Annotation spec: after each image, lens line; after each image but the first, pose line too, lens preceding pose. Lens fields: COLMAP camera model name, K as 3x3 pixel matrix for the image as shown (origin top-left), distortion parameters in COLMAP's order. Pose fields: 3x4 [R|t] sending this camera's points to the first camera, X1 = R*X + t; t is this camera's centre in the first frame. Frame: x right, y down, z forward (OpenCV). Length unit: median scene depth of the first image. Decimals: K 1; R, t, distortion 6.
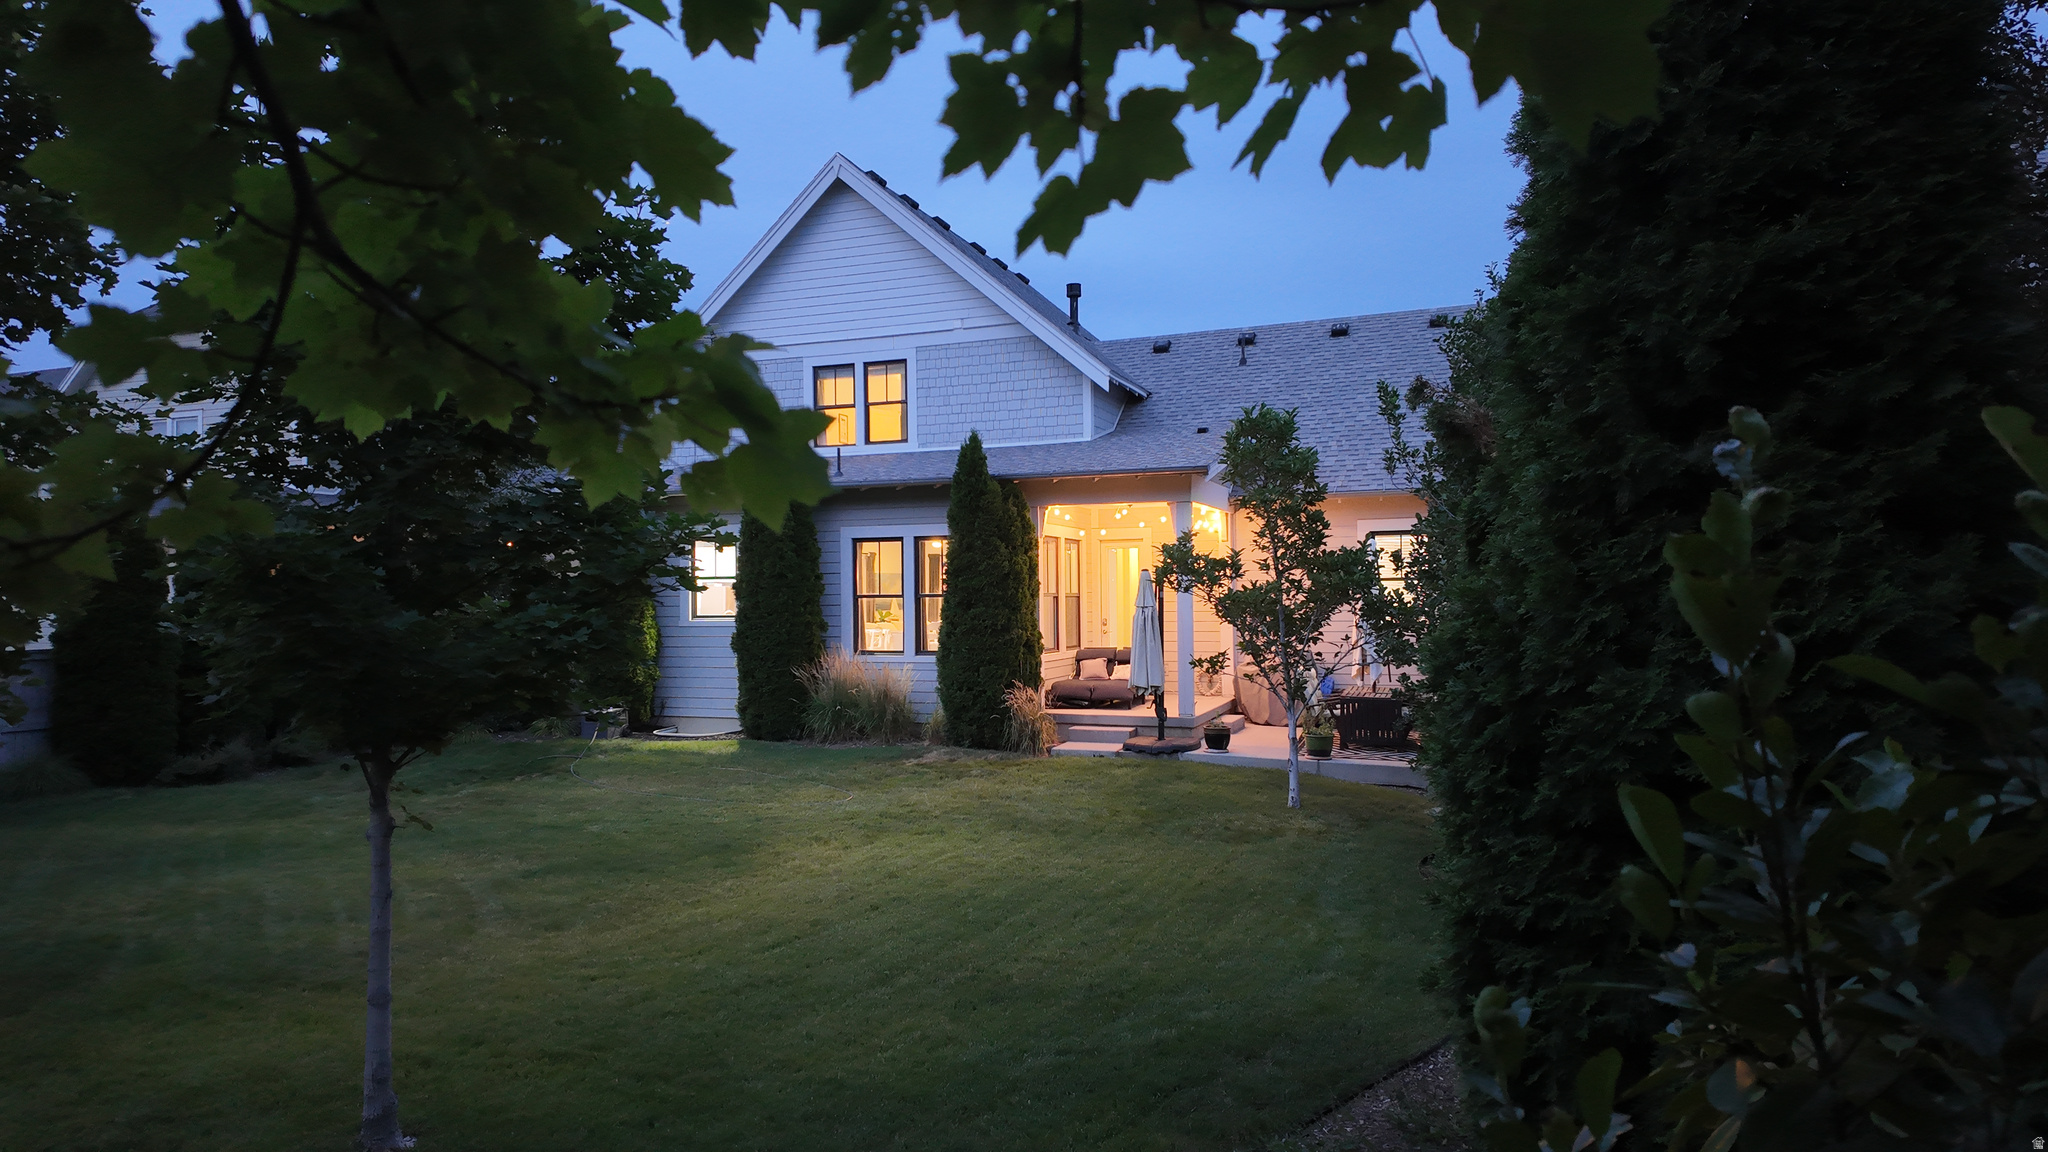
lens RADIAL K [[1174.8, 0, 1024.0], [0, 1174.8, 576.0], [0, 0, 1]] dist [0.022977, -0.001237]
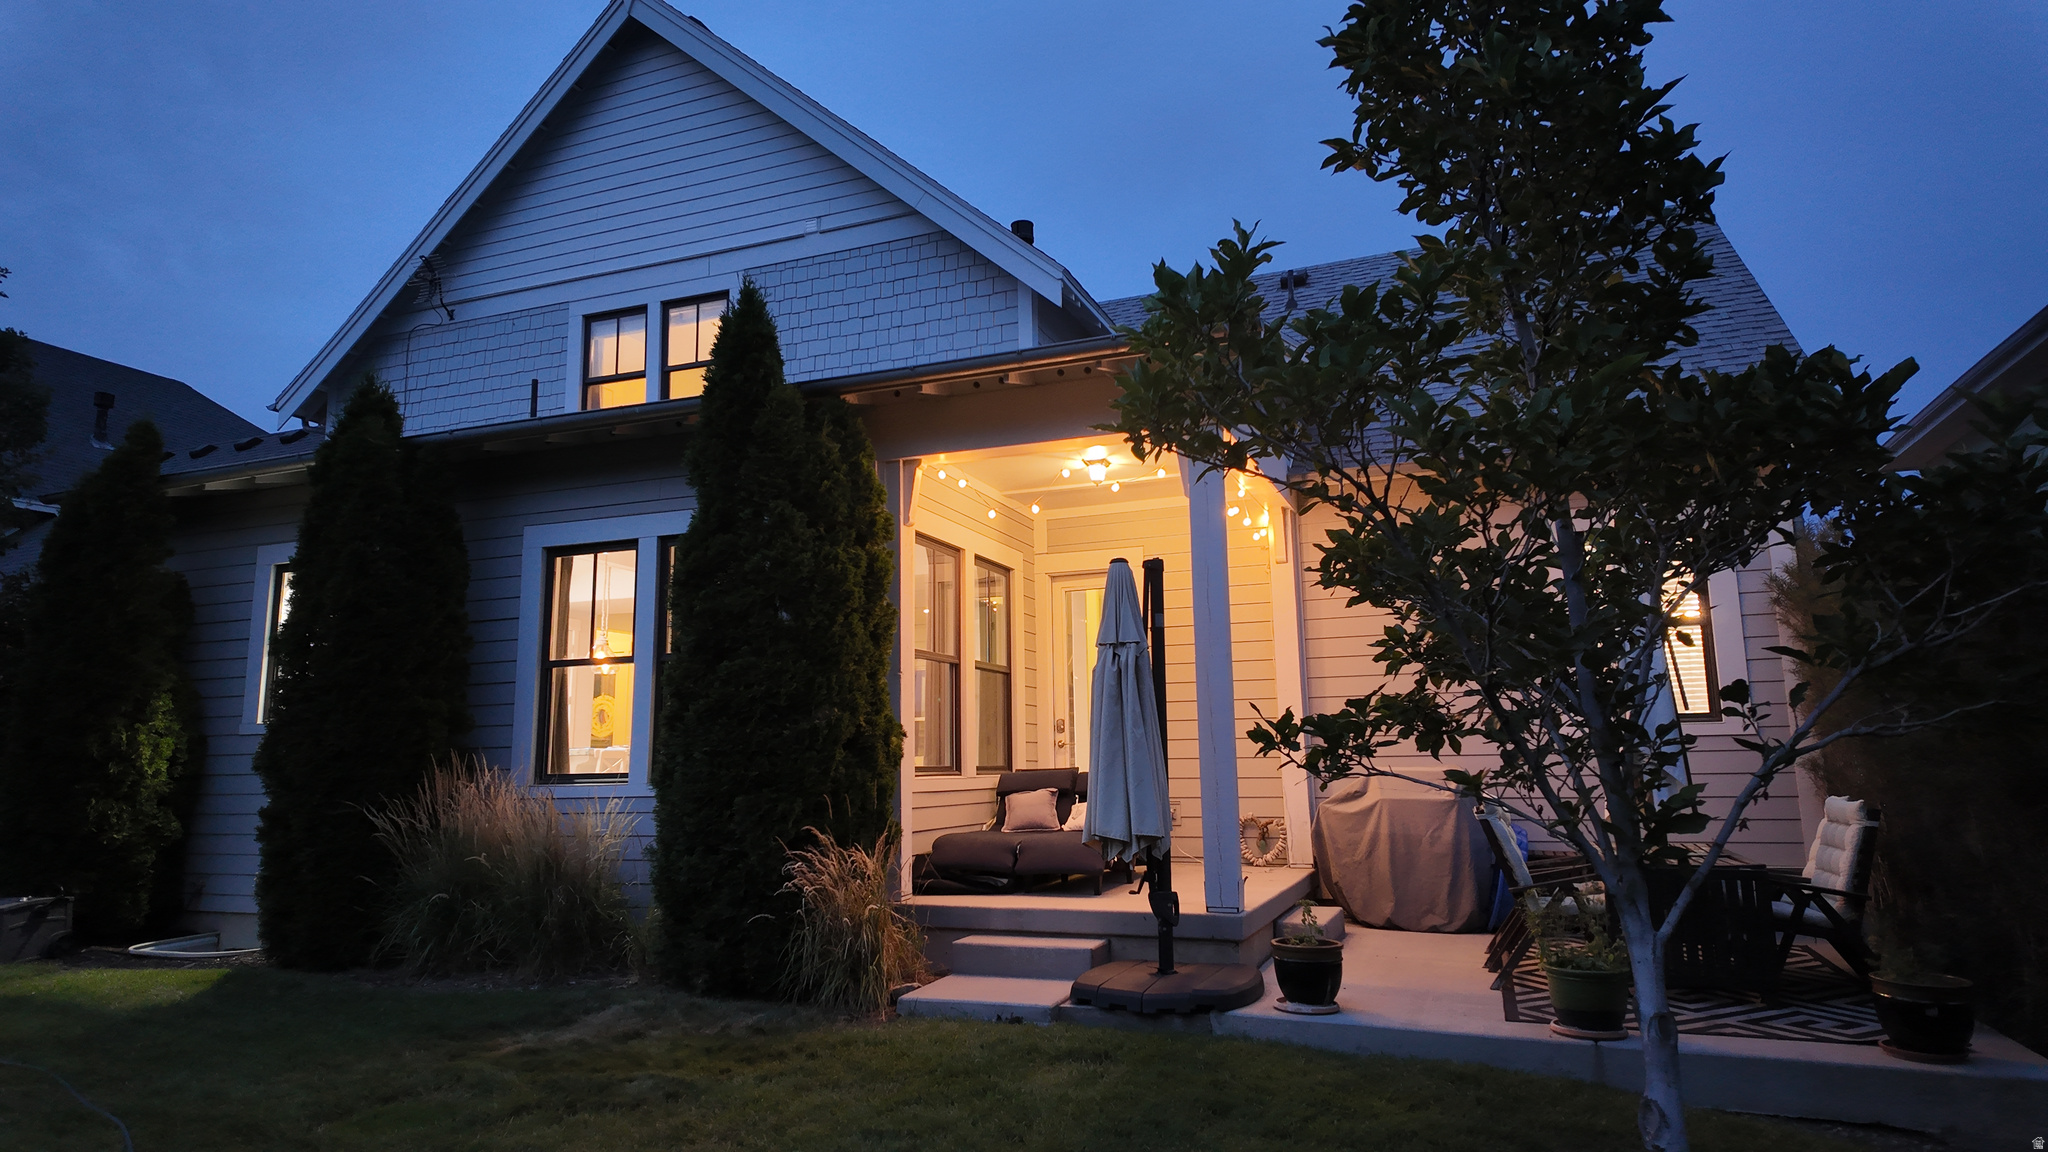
lens RADIAL K [[1174.8, 0, 1024.0], [0, 1174.8, 576.0], [0, 0, 1]] dist [0.022977, -0.001237]
pose [[0.999928, -0.007788, -0.009131, 0.066809], [0.006390, 0.989522, -0.144241, 0.057049], [0.010158, 0.144172, 0.989500, 0.533273]]
